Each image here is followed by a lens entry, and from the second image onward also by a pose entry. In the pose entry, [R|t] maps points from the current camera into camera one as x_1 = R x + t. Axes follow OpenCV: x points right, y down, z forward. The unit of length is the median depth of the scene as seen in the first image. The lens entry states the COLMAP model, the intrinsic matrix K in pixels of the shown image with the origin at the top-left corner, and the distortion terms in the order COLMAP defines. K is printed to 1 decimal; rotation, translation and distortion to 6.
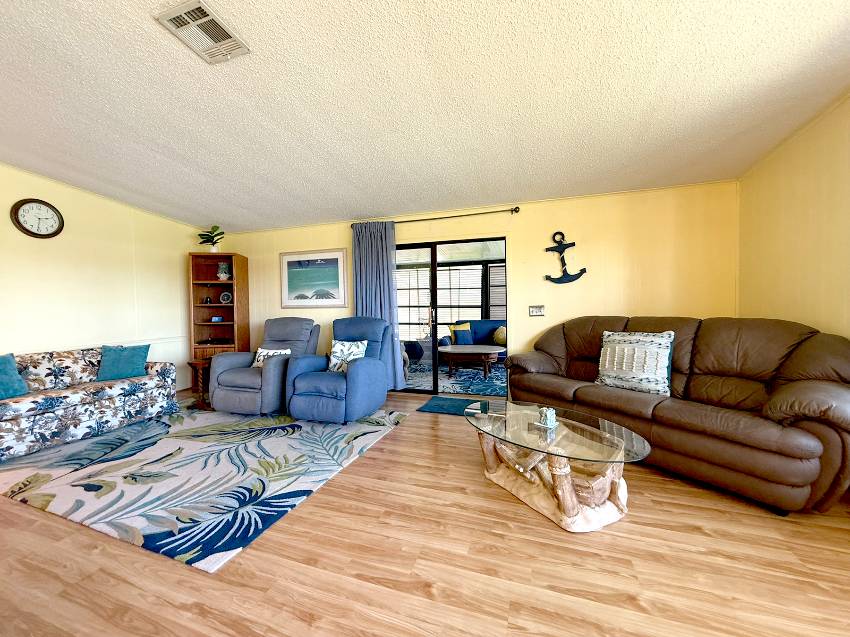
lens RADIAL K [[342.0, 0, 421.2], [0, 342.0, 316.7], [0, 0, 1]] dist [0.000951, 0.000188]
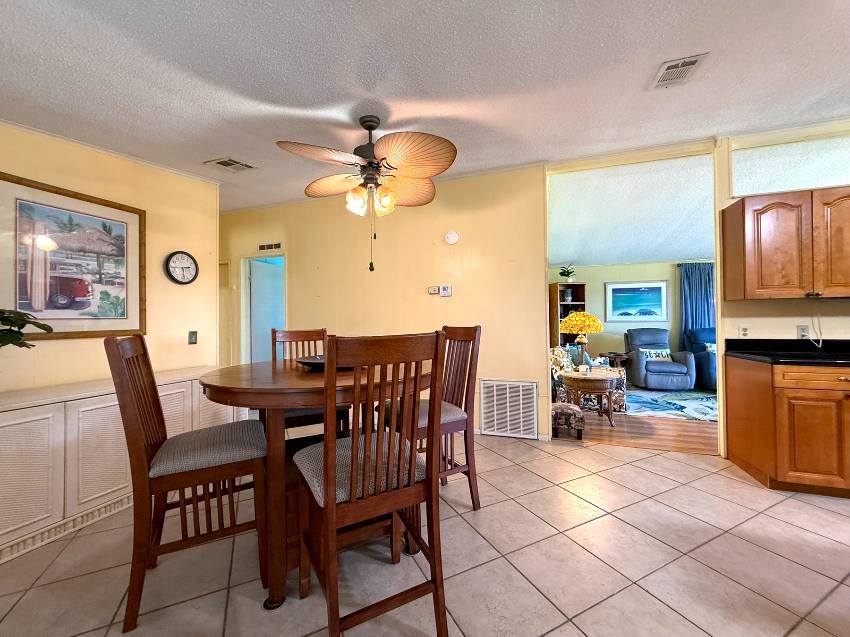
lens RADIAL K [[342.0, 0, 421.2], [0, 342.0, 316.7], [0, 0, 1]] dist [0.000951, 0.000188]
pose [[0.999938, 0.007665, 0.008054, -1.894422], [-0.007232, 0.998597, -0.052456, 0.051350], [-0.008445, 0.052395, 0.998591, -0.616064]]
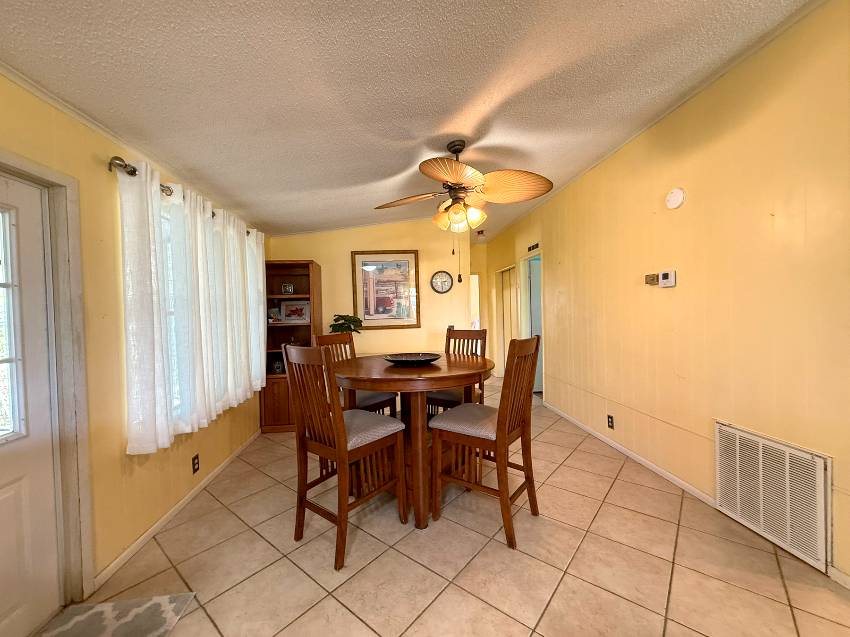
lens RADIAL K [[348.7, 0, 425.0], [0, 348.7, 318.5], [0, 0, 1]] dist [0.000822, 0.000225]
pose [[0.408776, 0.030754, -0.912117, -1.268531], [-0.019391, 0.999499, 0.025010, -0.018494], [0.912429, 0.007463, 0.409167, -0.297135]]
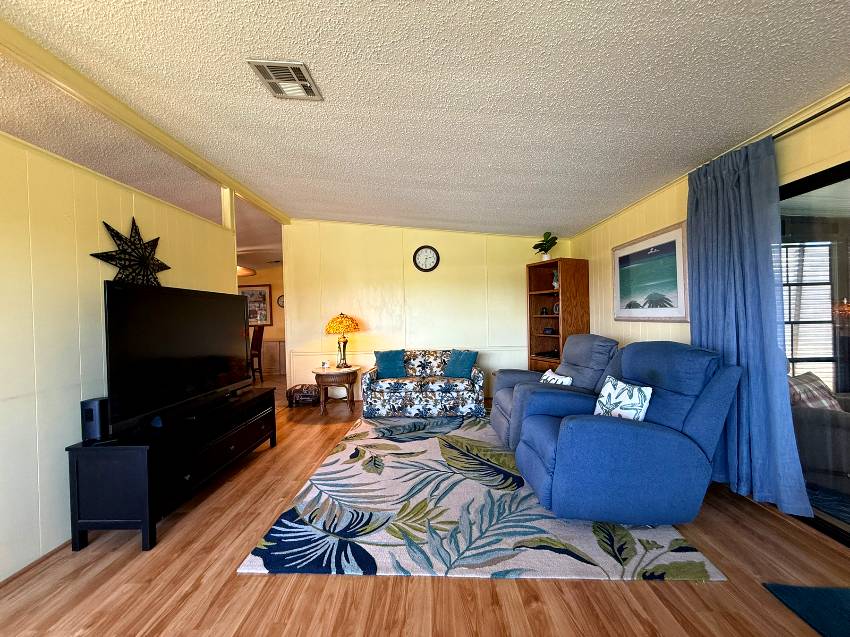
lens RADIAL K [[342.0, 0, 421.2], [0, 342.0, 316.7], [0, 0, 1]] dist [0.000951, 0.000188]
pose [[0.300951, 0.010549, -0.953581, 0.303346], [-0.015258, 0.999864, 0.006246, -0.050009], [0.953517, 0.012670, 0.301071, 0.589926]]
